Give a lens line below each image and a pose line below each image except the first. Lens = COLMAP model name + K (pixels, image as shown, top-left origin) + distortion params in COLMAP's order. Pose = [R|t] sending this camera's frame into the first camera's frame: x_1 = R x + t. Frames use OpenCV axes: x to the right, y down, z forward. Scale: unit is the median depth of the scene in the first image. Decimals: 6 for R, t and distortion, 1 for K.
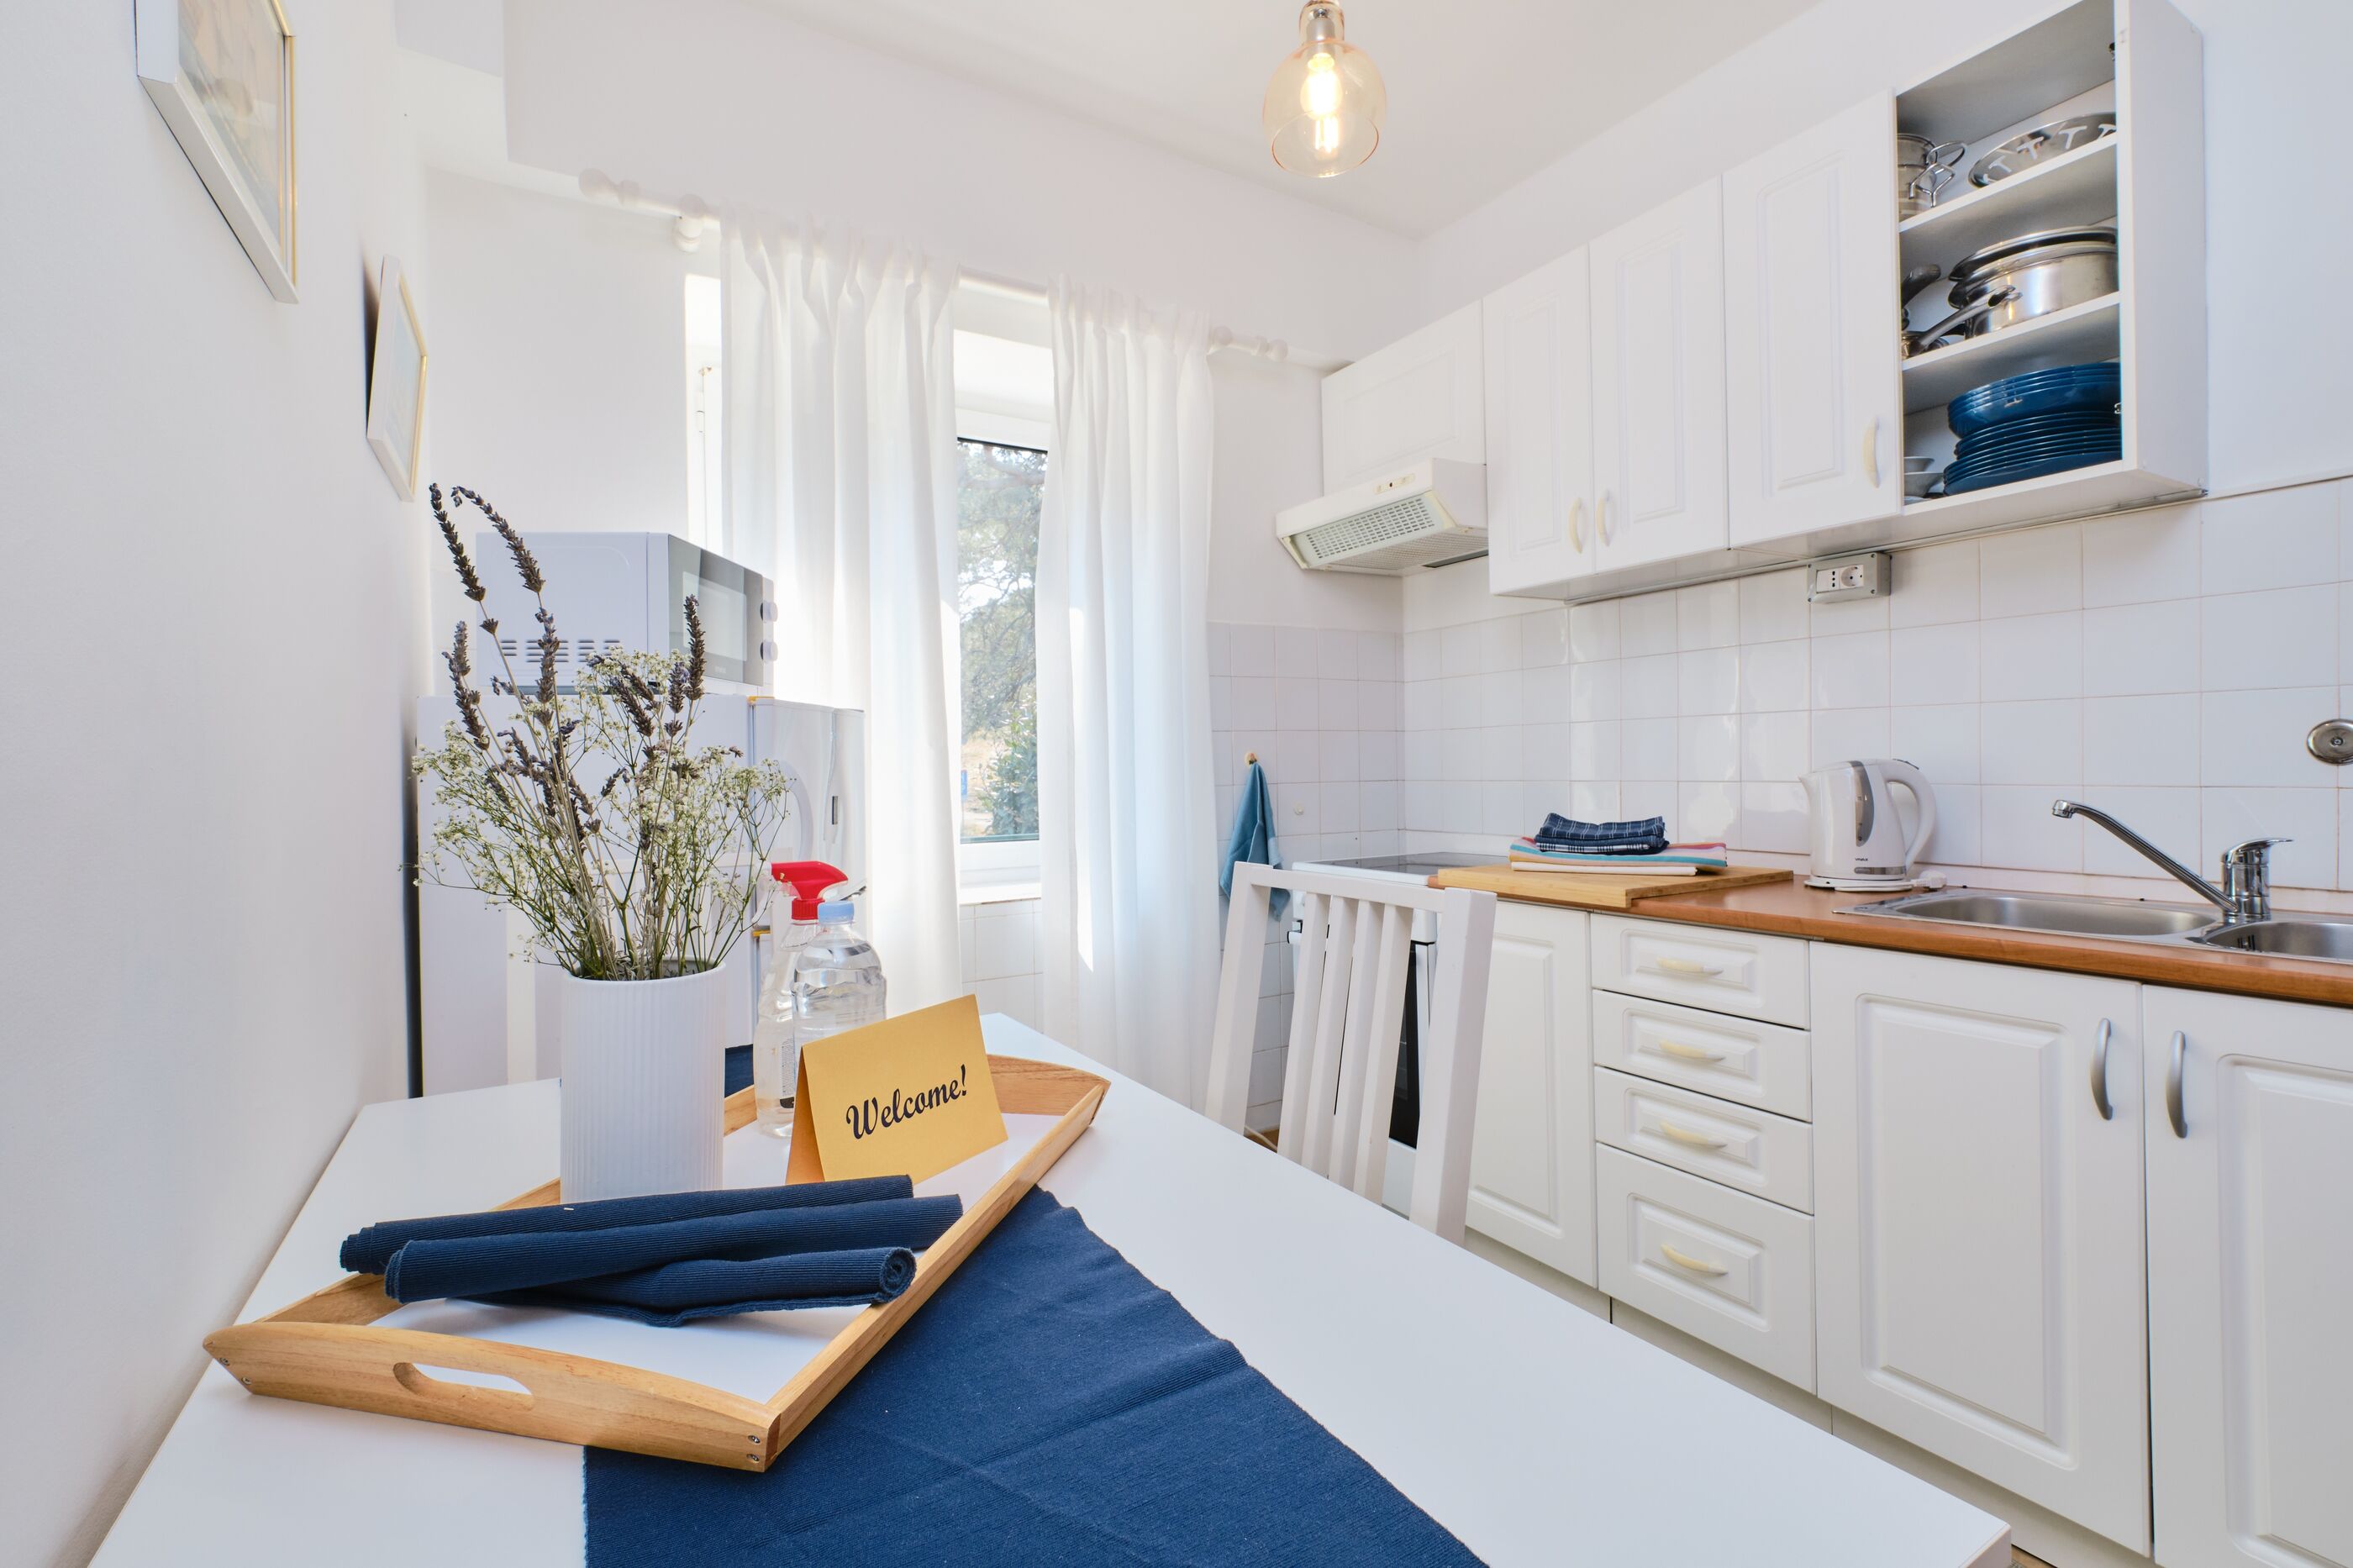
lens RADIAL K [[1071.3, 0, 1152.0], [0, 1071.3, 823.1], [0, 0, 1]] dist [-0.000275, -0.001811]
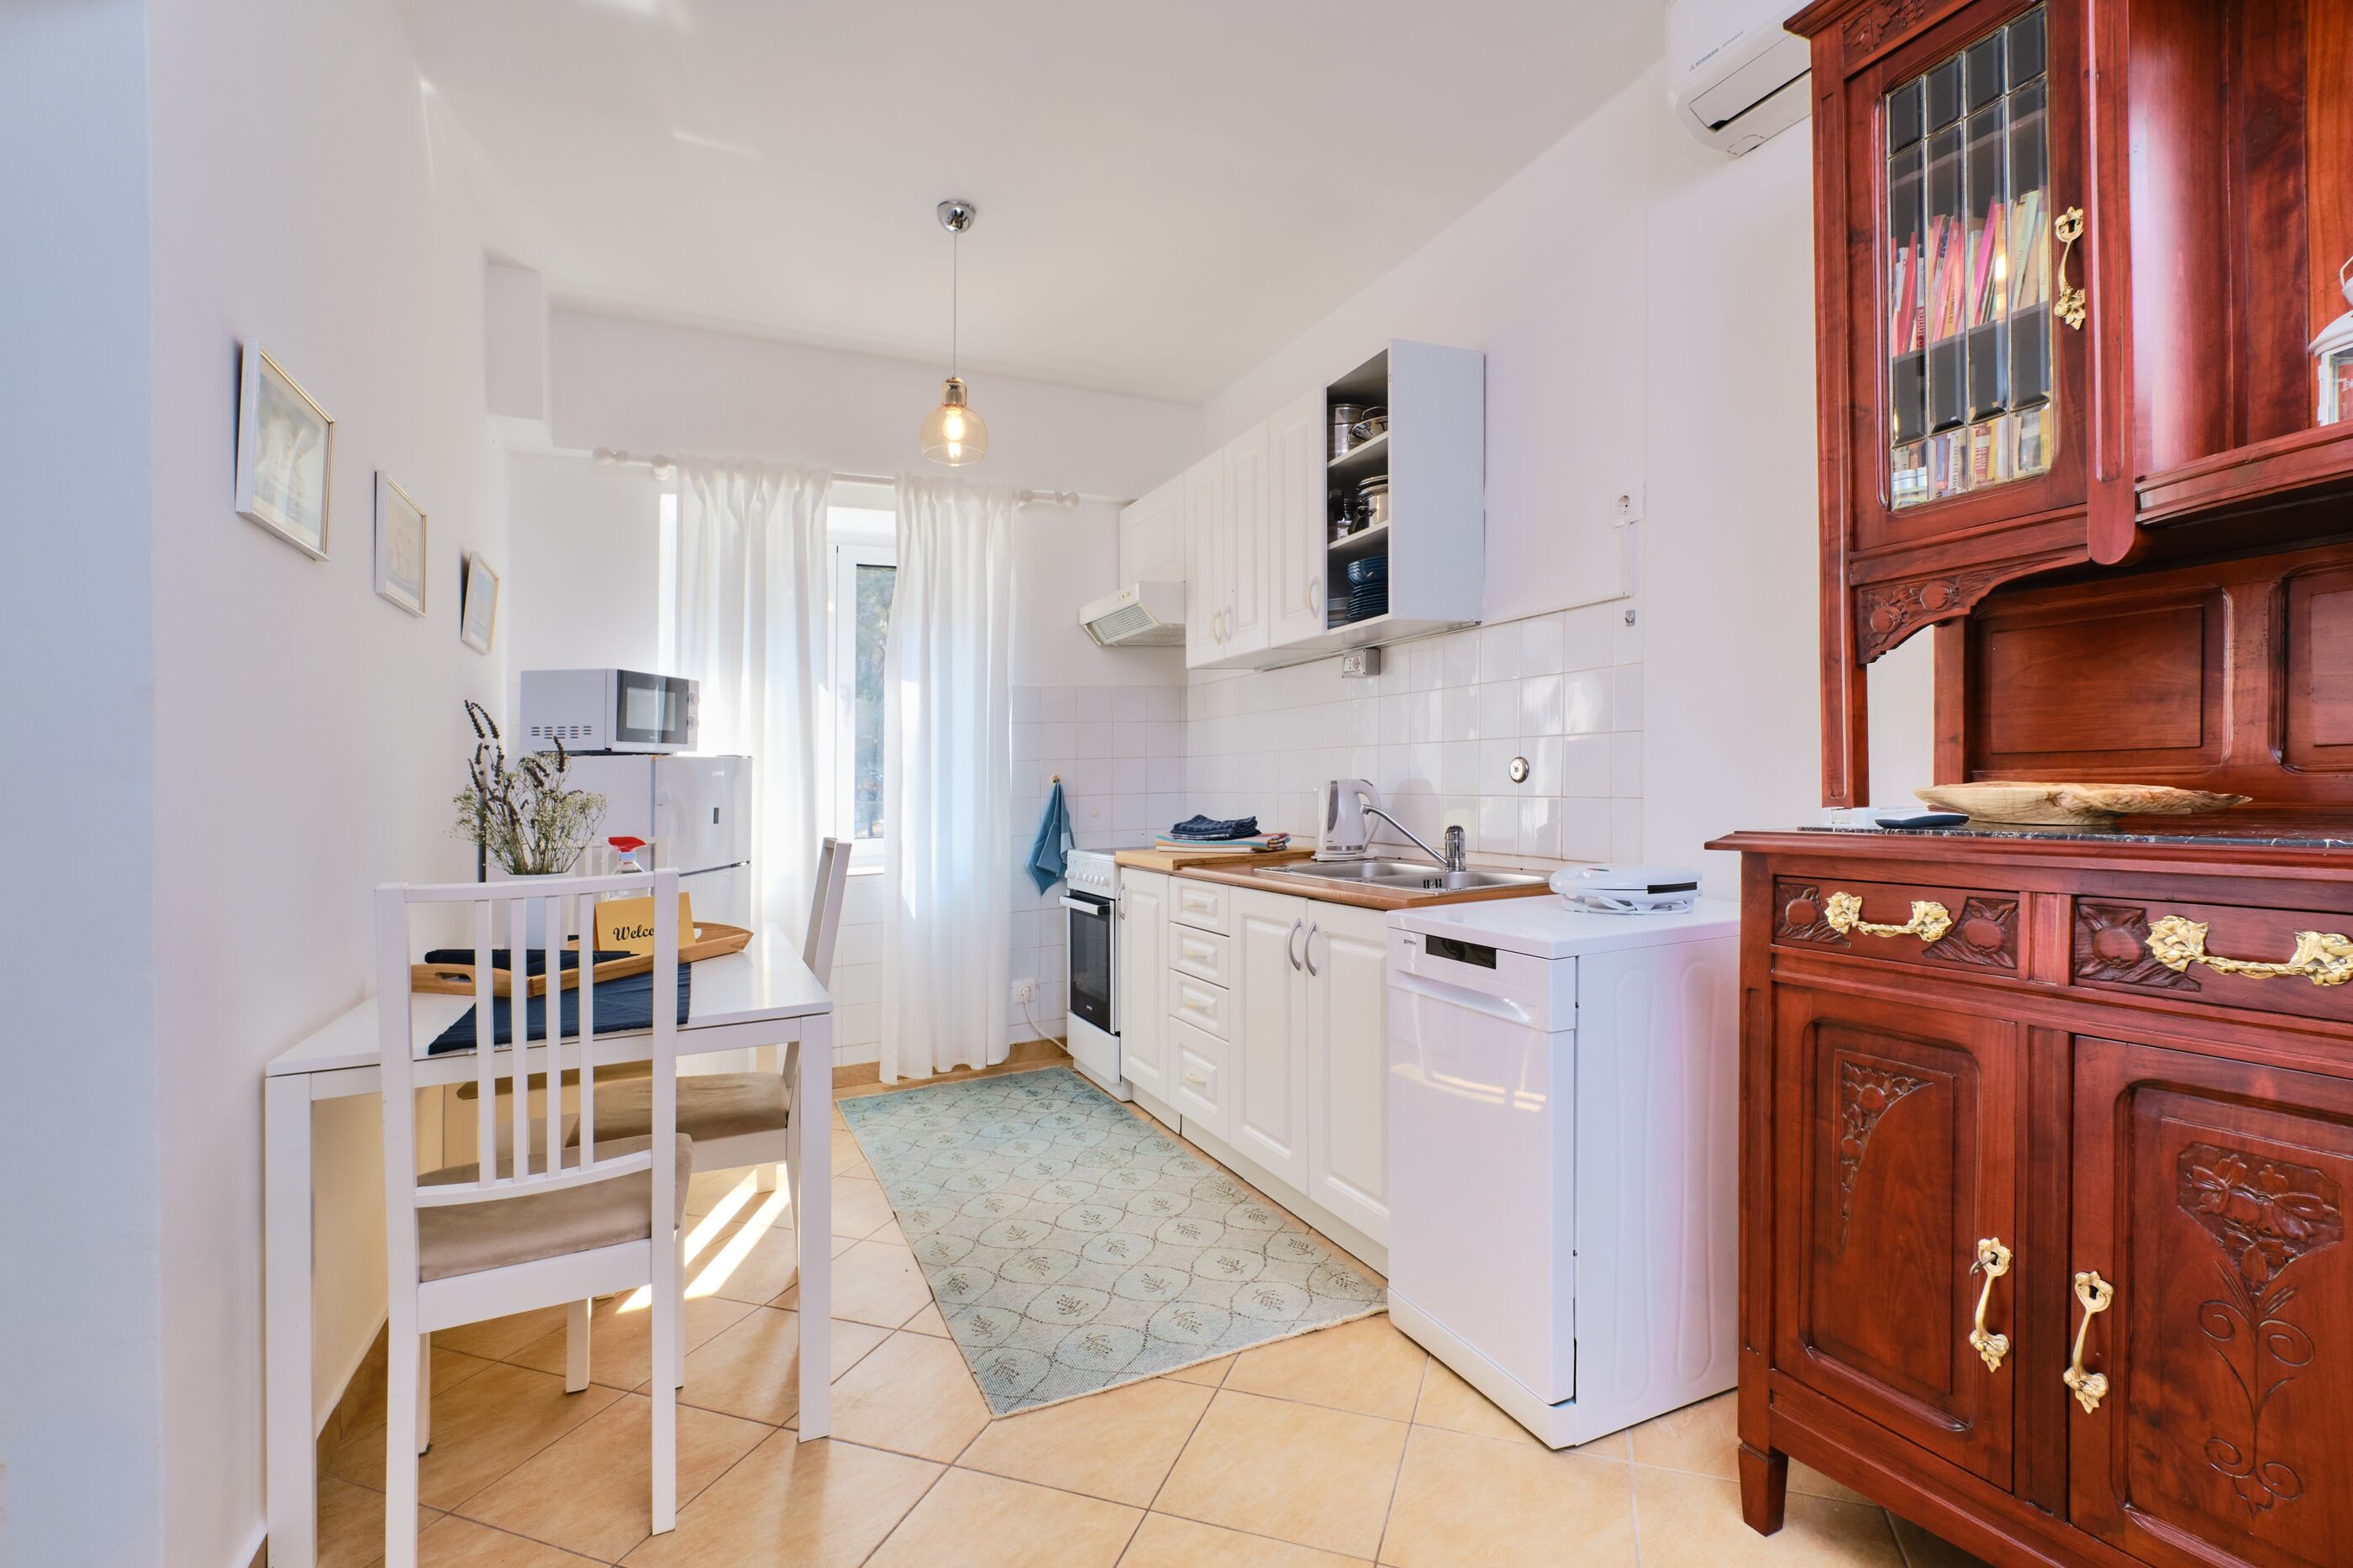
lens RADIAL K [[1071.3, 0, 1160.8], [0, 1071.3, 787.0], [0, 0, 1]] dist [-0.000275, -0.001811]
pose [[0.995545, -0.009316, -0.093831, 0.505343], [0.005592, 0.999189, -0.039873, 0.013405], [0.094126, 0.039171, 0.994789, -0.581137]]
